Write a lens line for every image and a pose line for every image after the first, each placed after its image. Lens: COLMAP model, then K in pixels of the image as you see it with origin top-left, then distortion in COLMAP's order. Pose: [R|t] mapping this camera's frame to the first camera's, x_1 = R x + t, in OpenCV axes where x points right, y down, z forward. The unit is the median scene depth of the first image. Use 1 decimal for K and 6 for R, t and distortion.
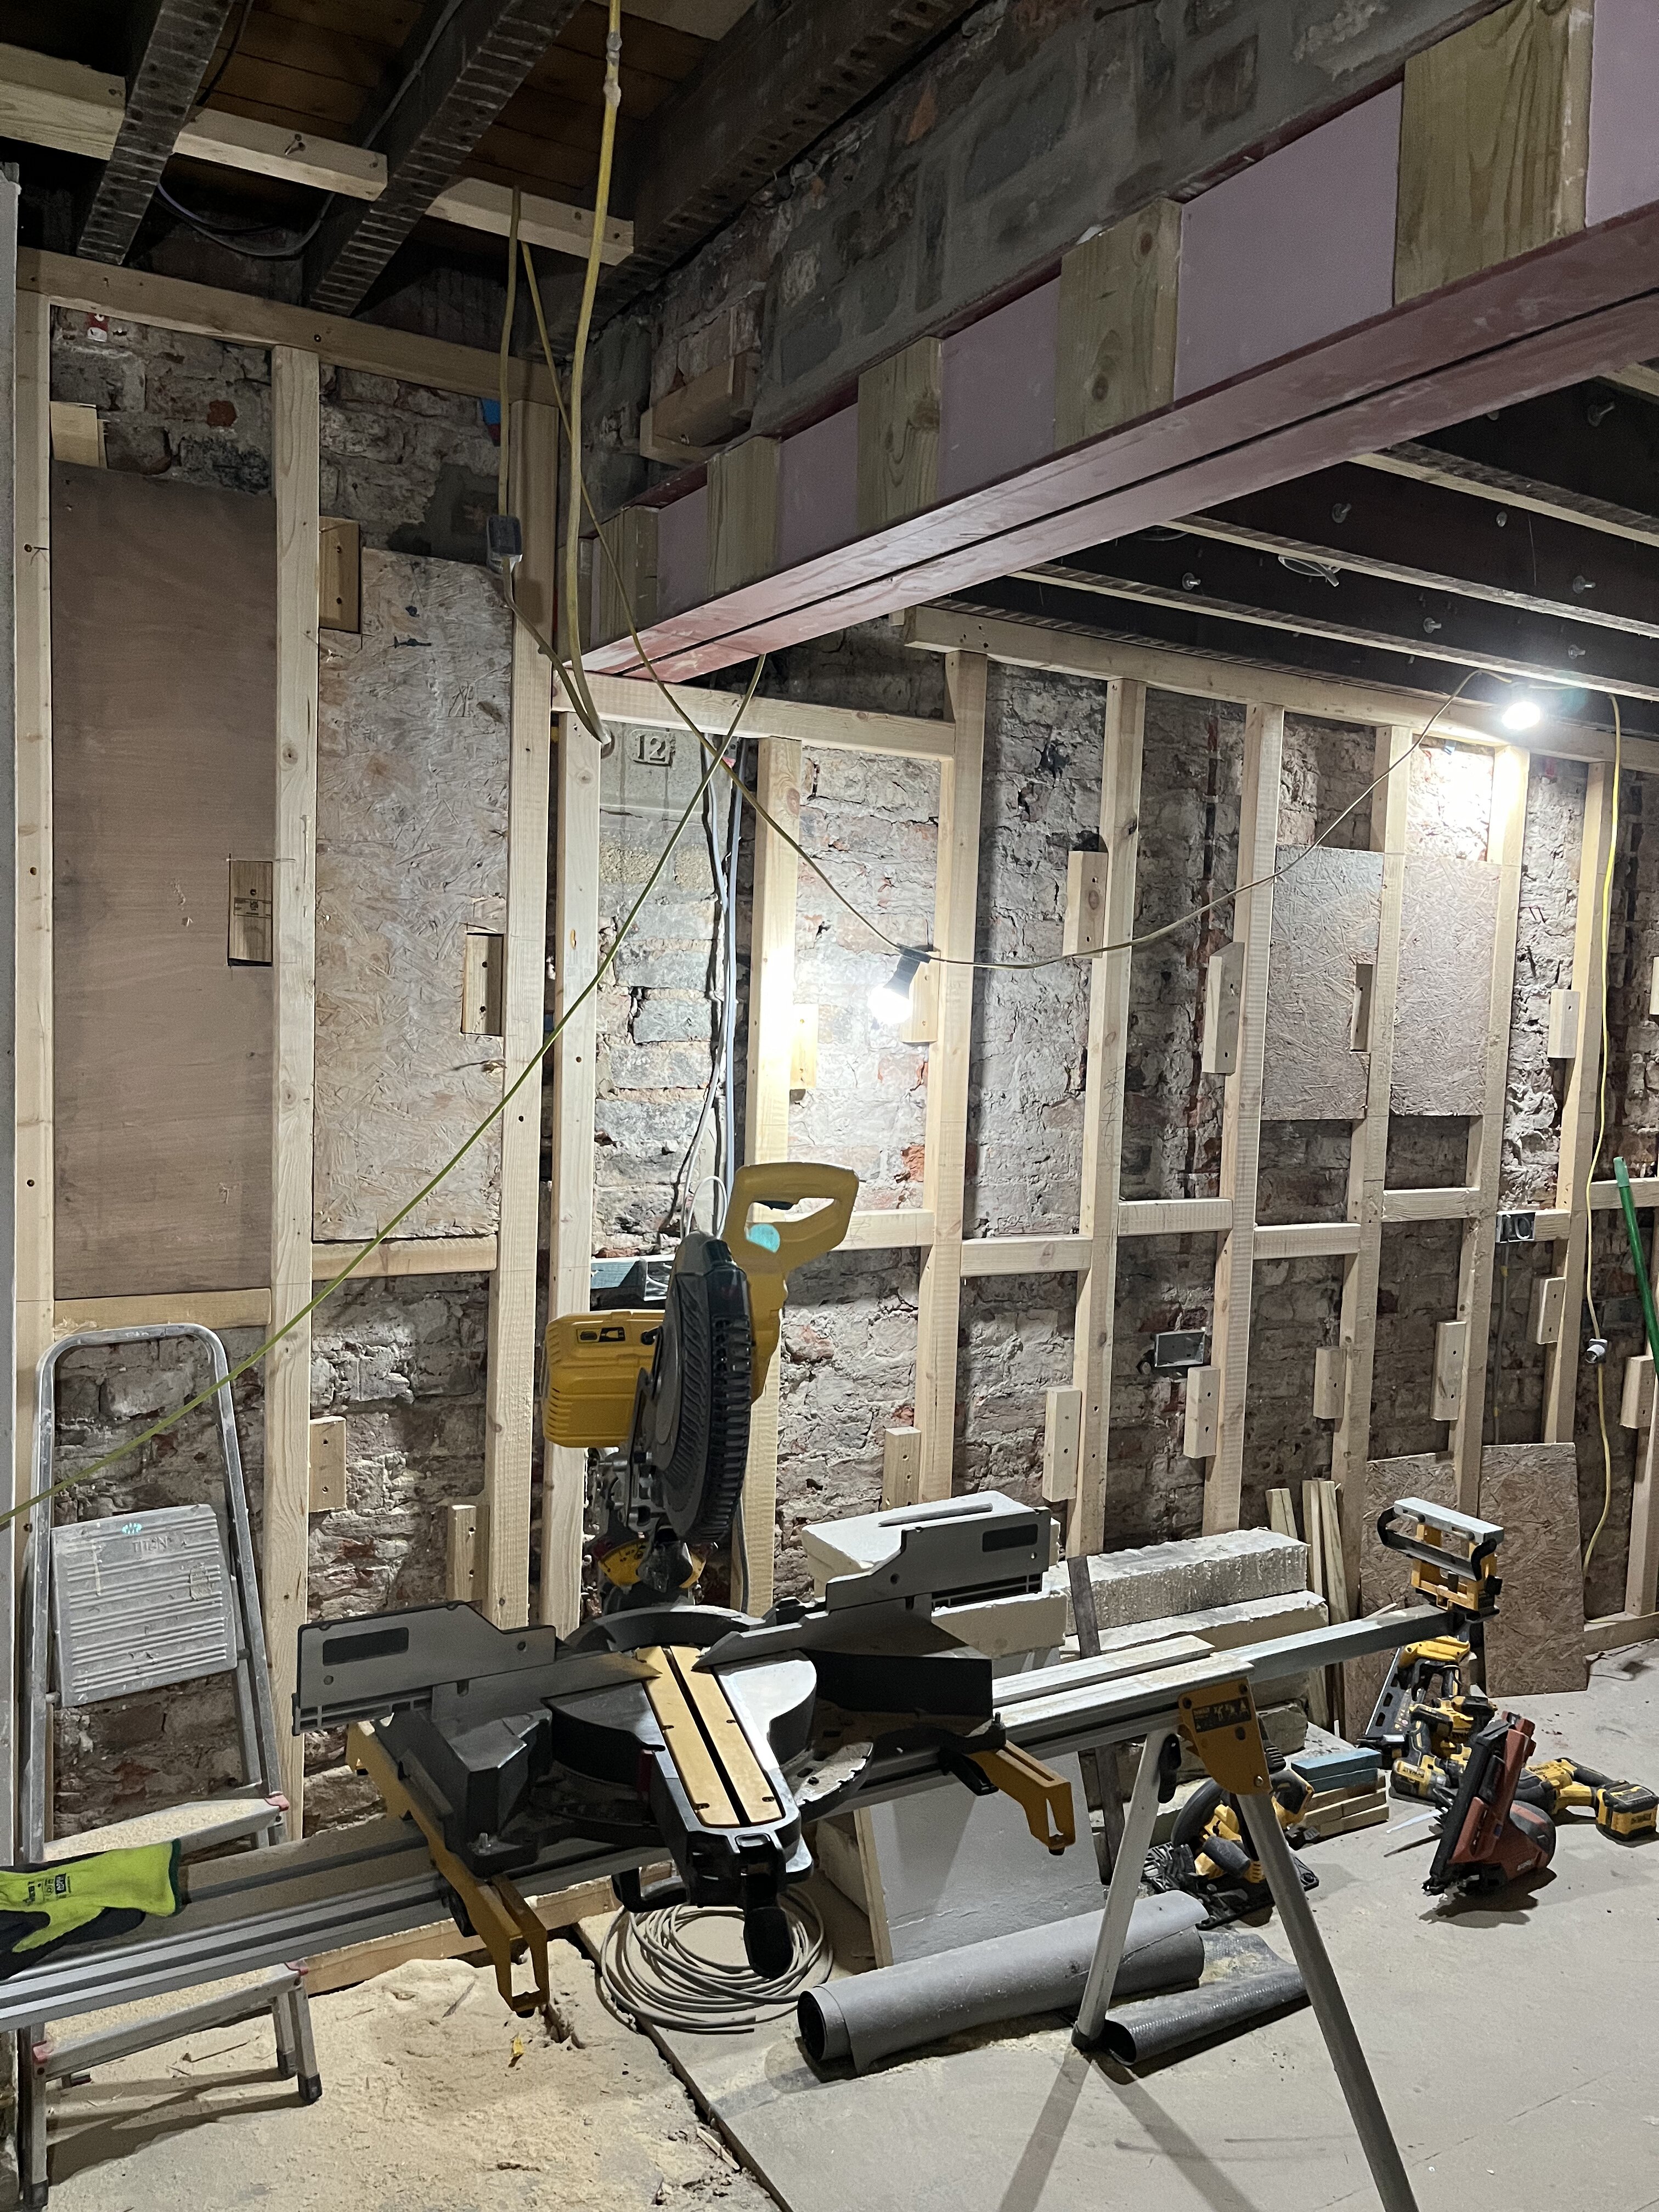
lens RADIAL K [[1654.5, 0, 825.4], [0, 1654.5, 1112.7], [0, 0, 1]] dist [0.065722, -0.089891]
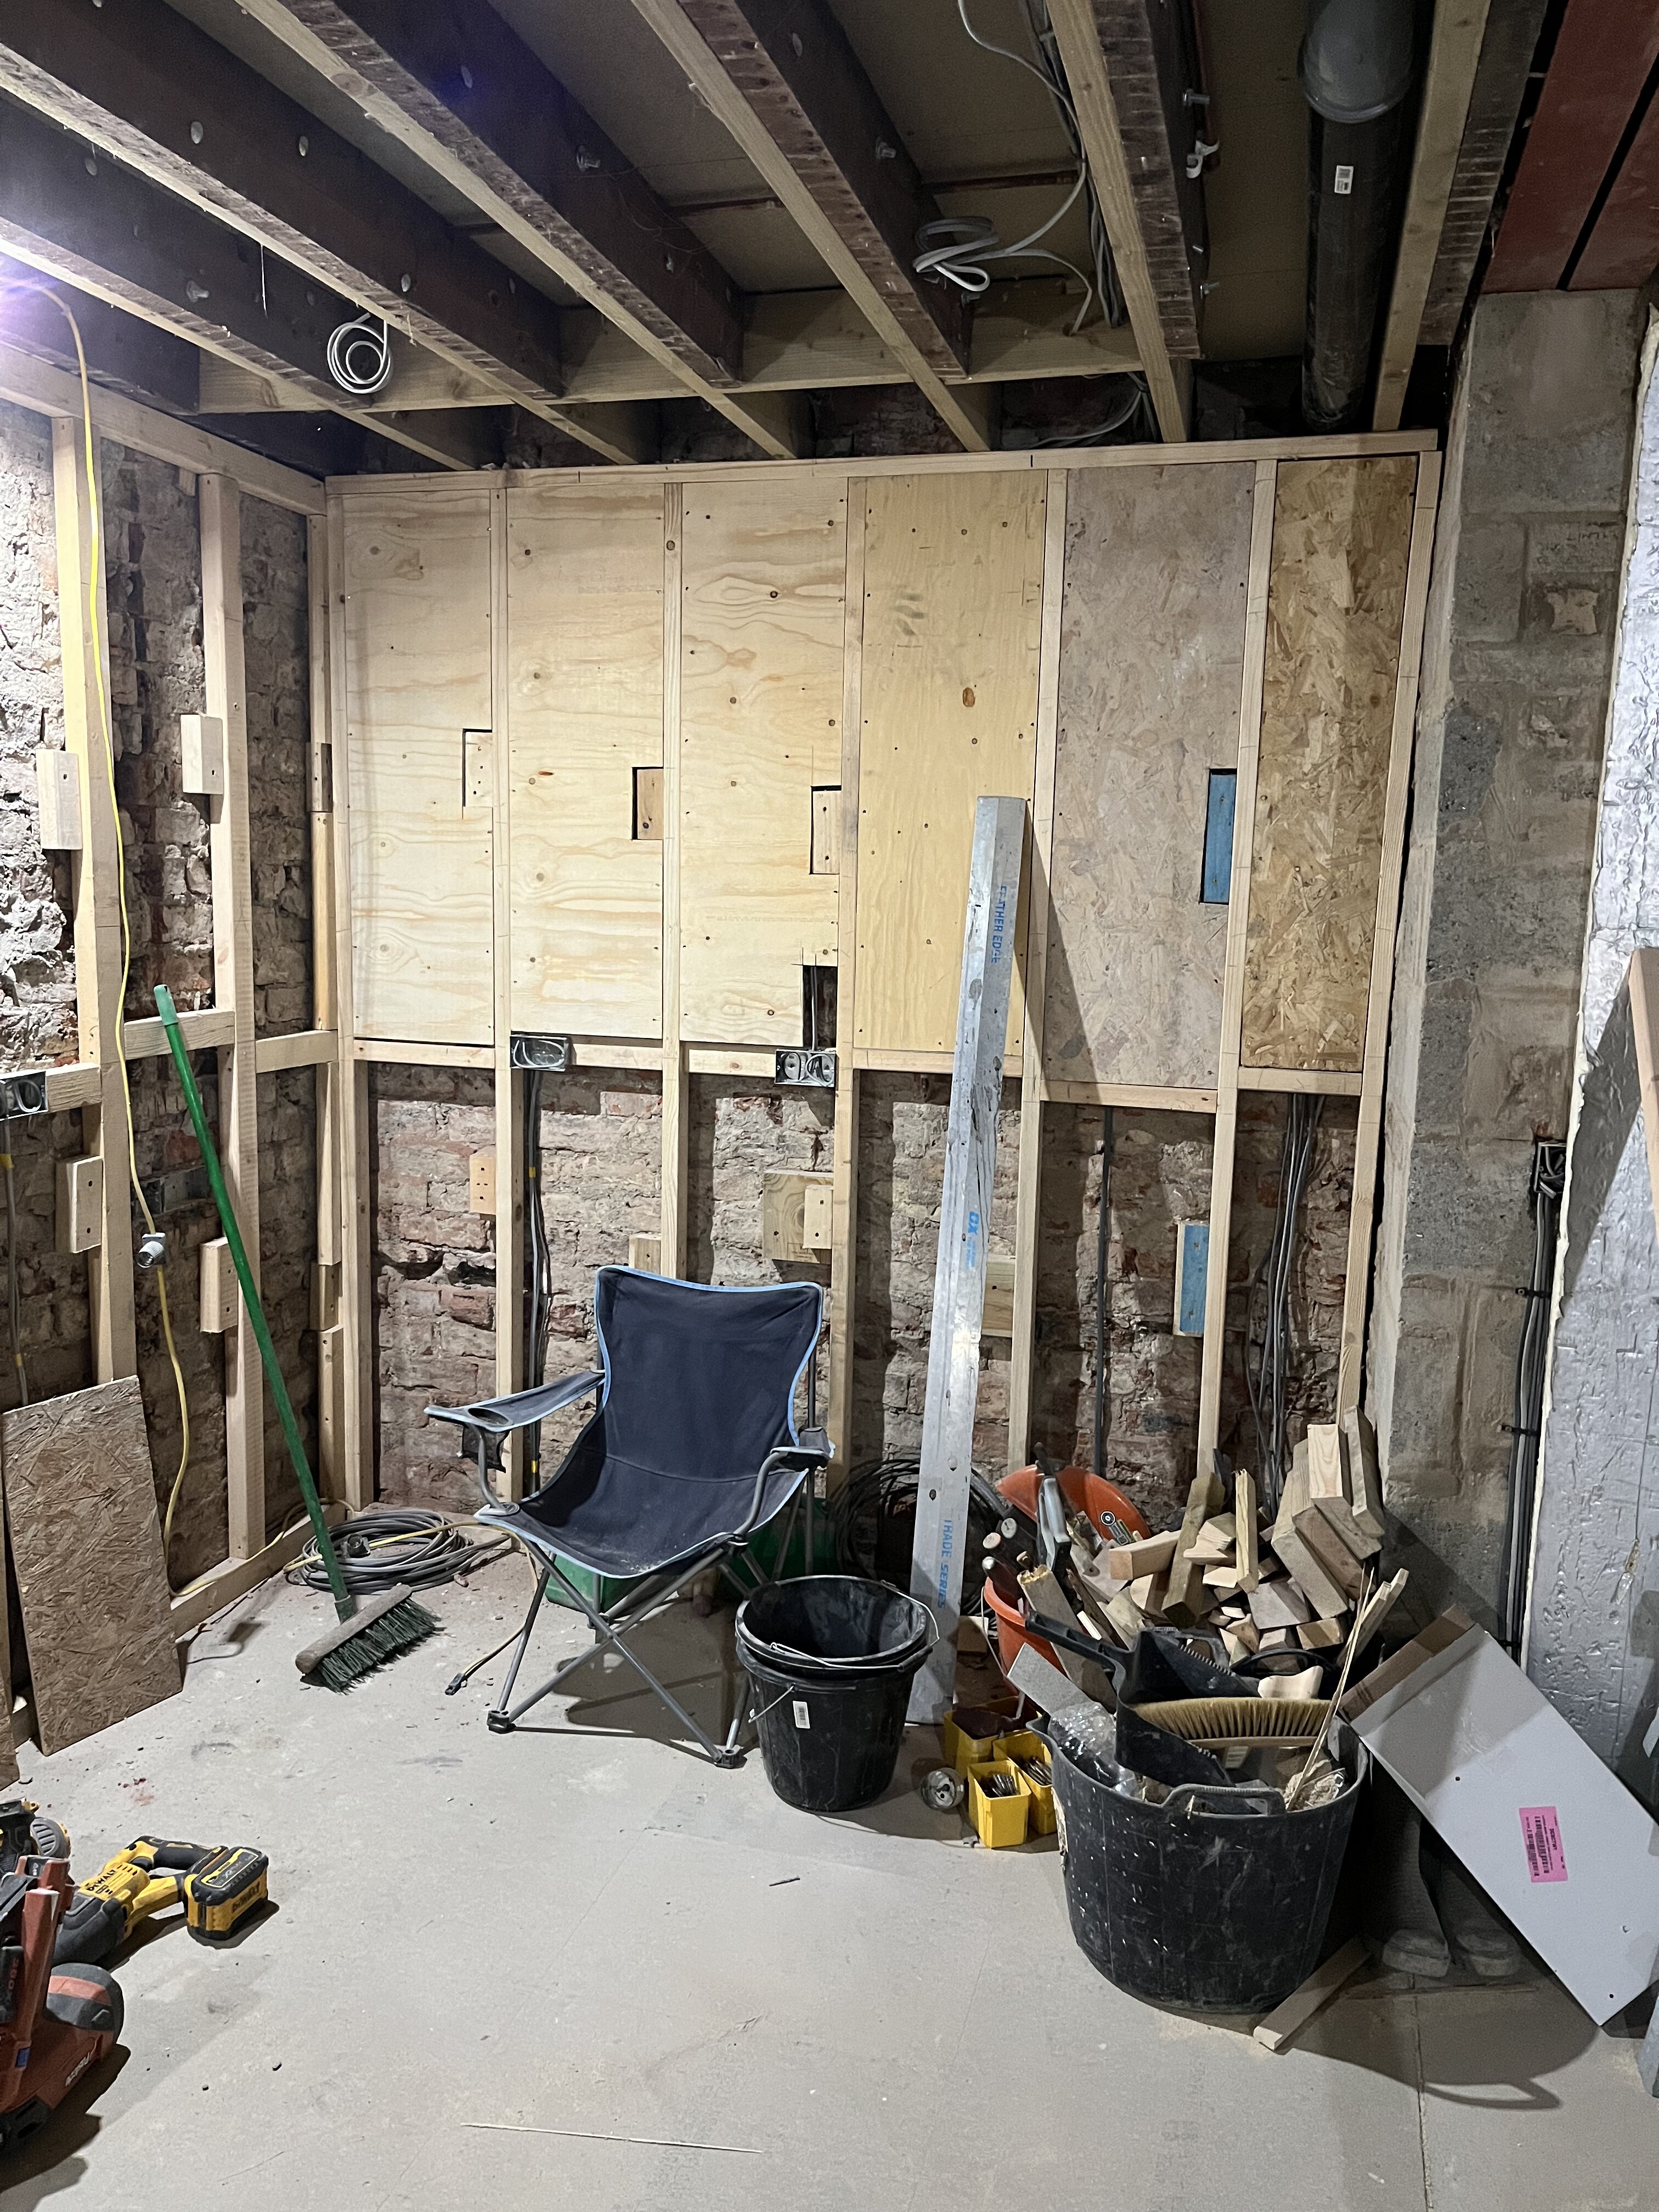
lens RADIAL K [[1654.5, 0, 818.0], [0, 1654.5, 1111.4], [0, 0, 1]] dist [0.065722, -0.089891]
pose [[0.716419, -0.120687, 0.687152, 0.169503], [0.054835, 0.991618, 0.116991, 0.011560], [-0.695512, -0.046135, 0.717032, 0.264367]]
